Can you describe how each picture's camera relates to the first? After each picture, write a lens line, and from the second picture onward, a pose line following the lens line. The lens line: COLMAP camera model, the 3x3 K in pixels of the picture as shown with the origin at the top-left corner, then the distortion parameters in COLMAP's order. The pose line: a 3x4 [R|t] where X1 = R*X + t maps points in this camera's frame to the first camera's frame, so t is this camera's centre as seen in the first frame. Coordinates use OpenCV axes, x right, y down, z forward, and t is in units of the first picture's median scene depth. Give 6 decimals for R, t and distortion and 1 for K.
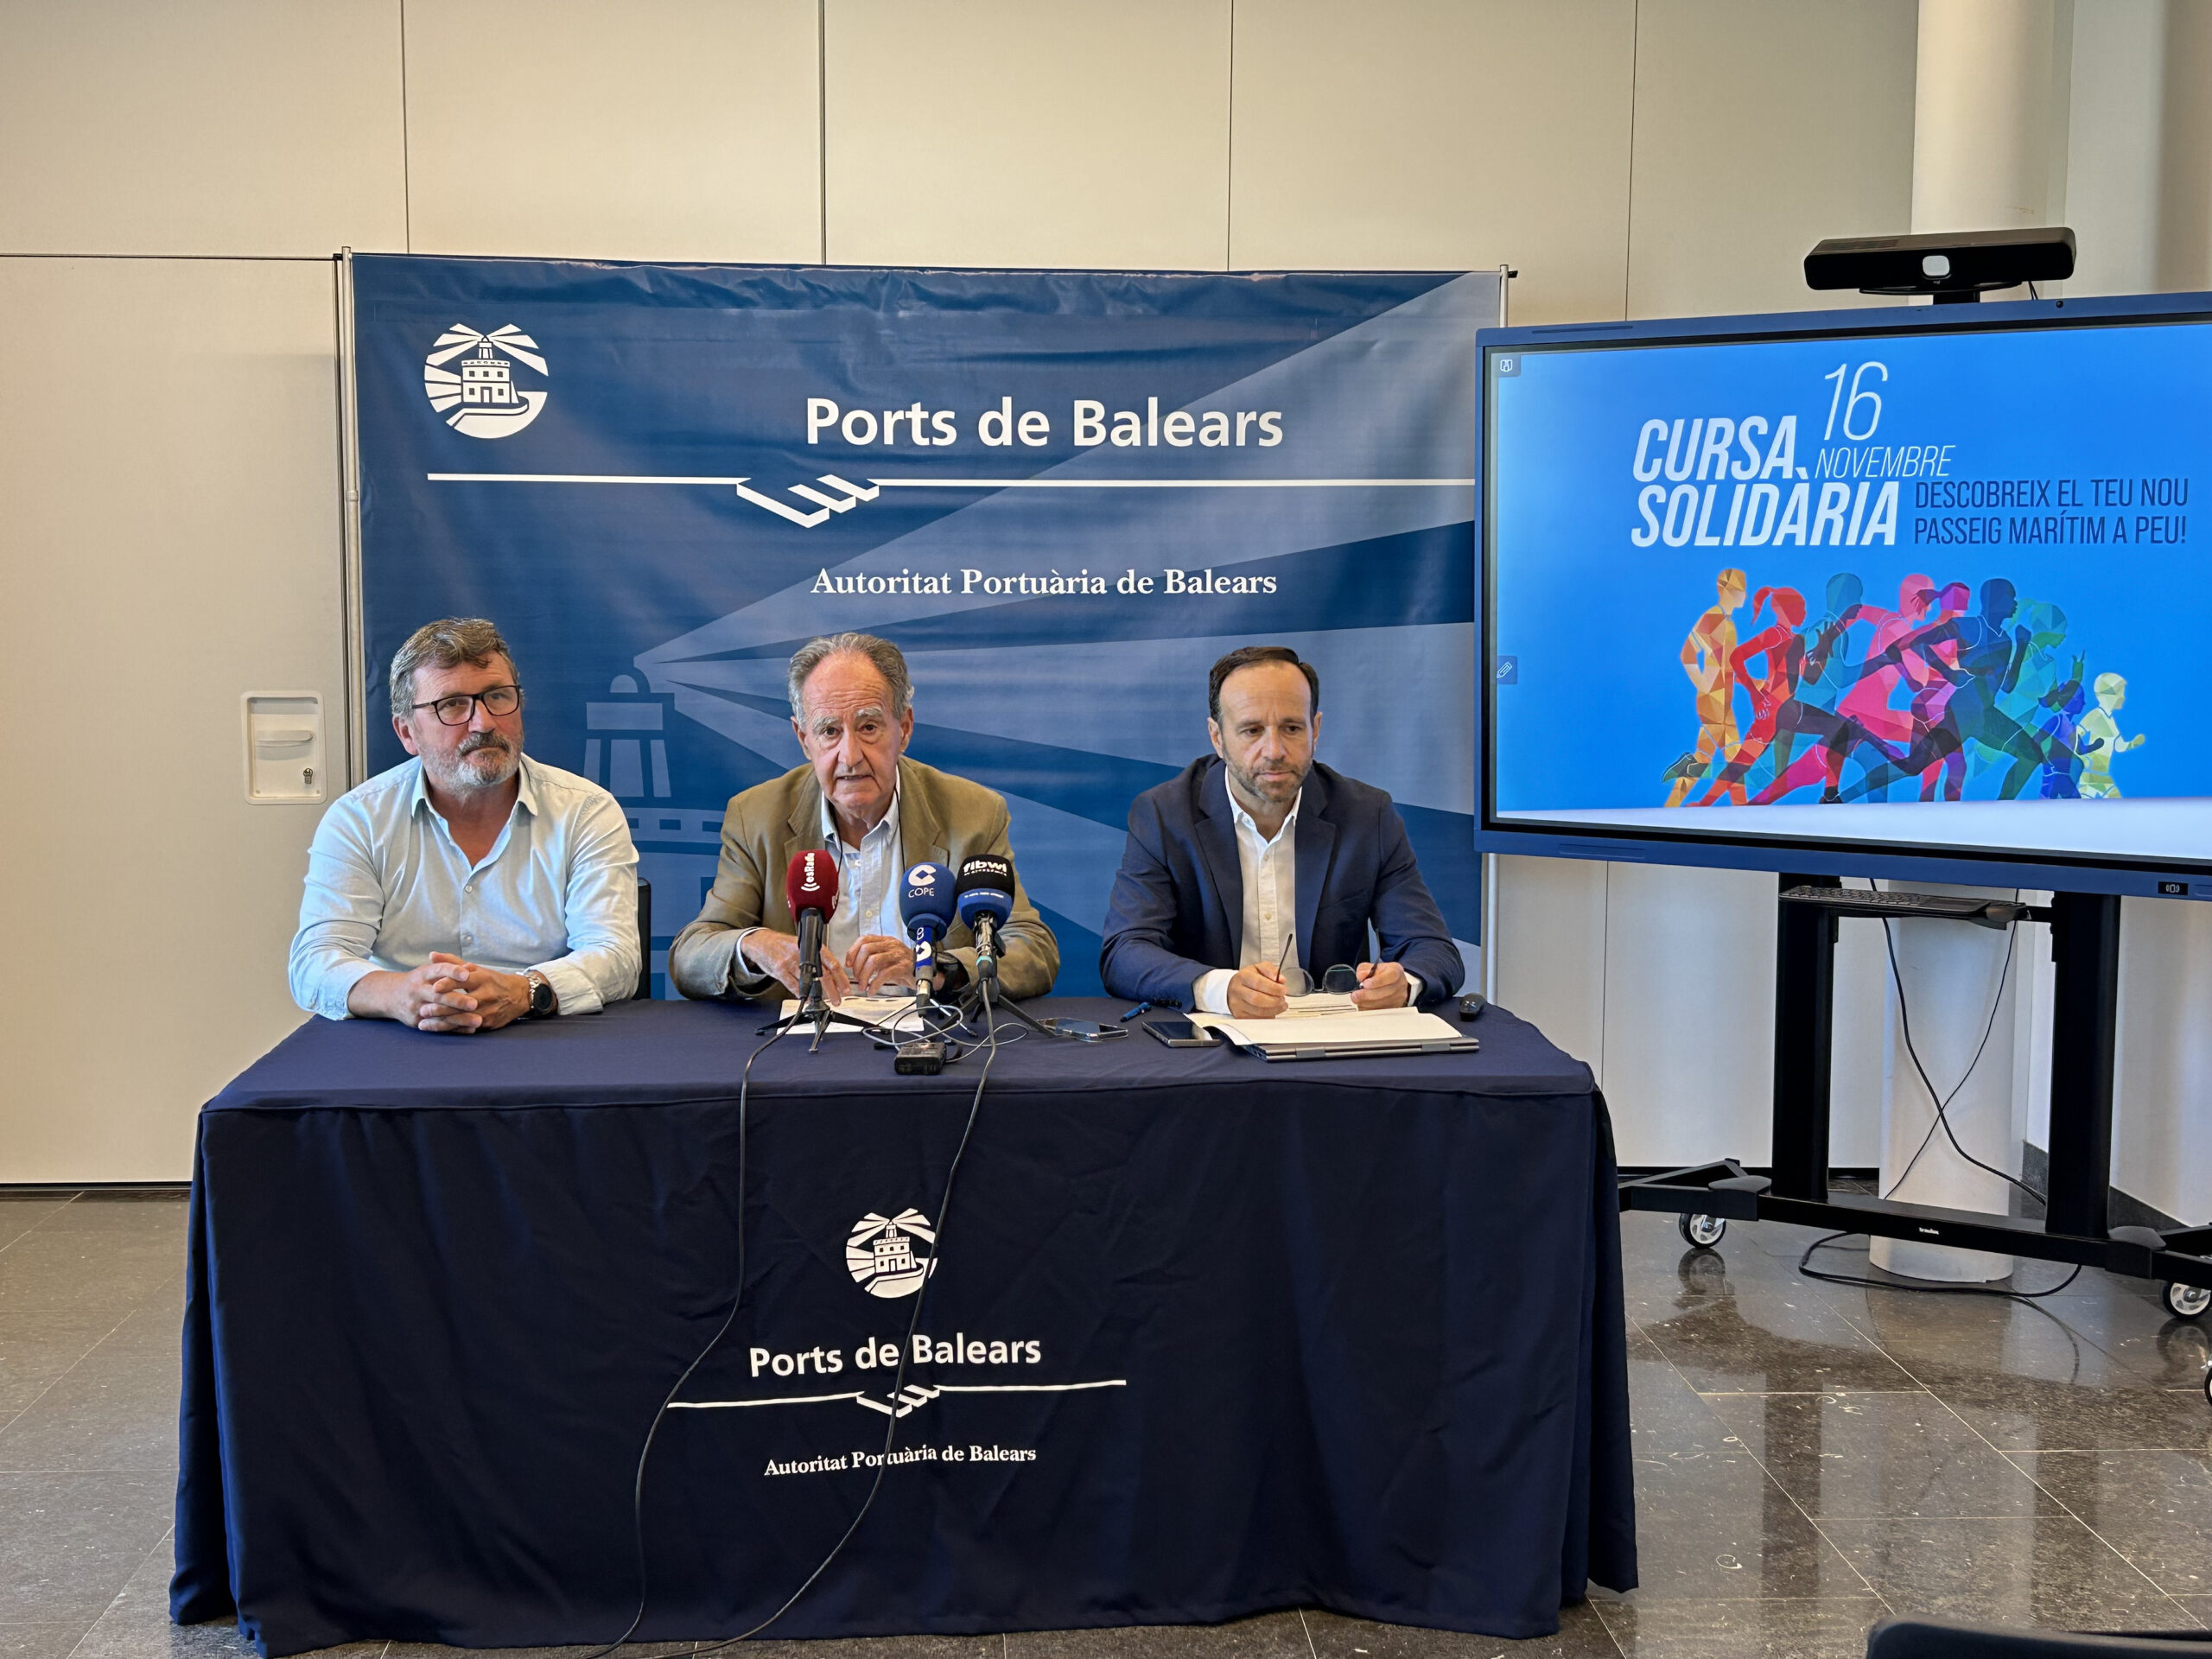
lens RADIAL K [[2666.6, 0, 1104.6], [0, 2666.6, 824.2], [0, 0, 1]] dist [0.063478, 0.000000]
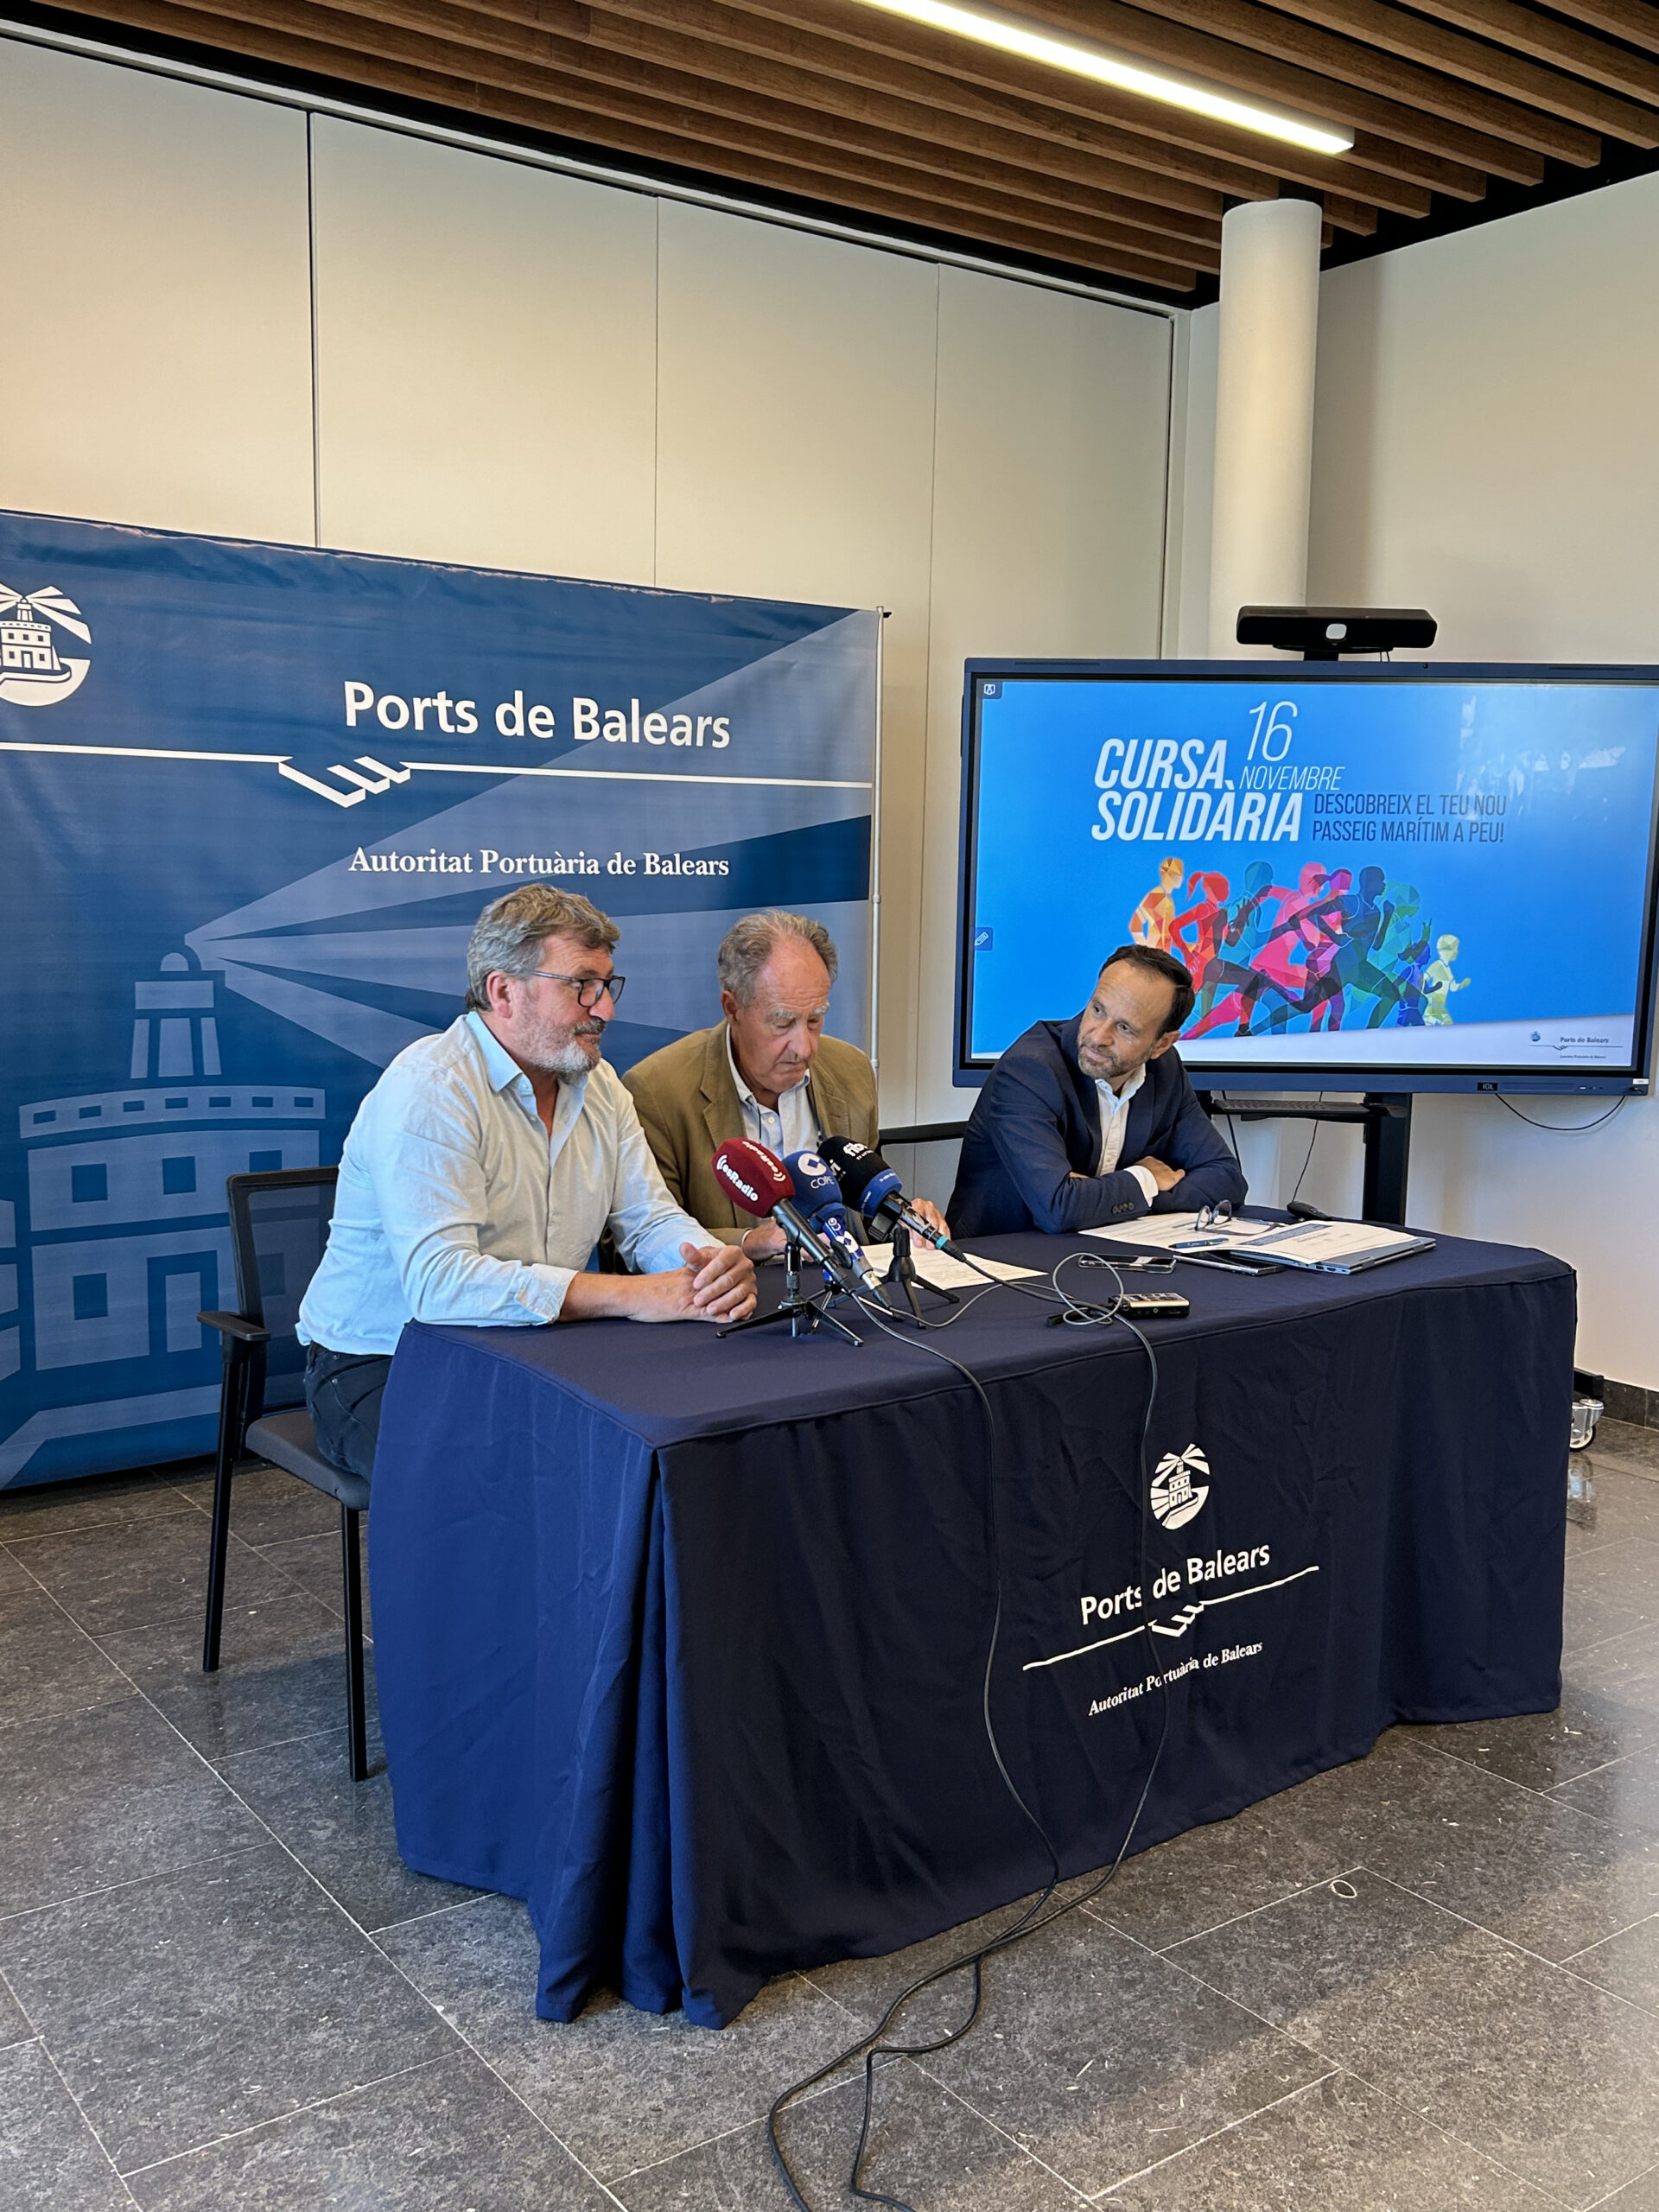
lens RADIAL K [[1987.3, 0, 850.9], [0, 1987.3, 1118.5], [0, 0, 1]] dist [0.054871, -0.108779]
pose [[0.841248, -0.060237, 0.537283, -0.420627], [0.042564, 0.998068, 0.045252, -0.020006], [-0.538971, -0.015199, 0.842187, 0.274760]]
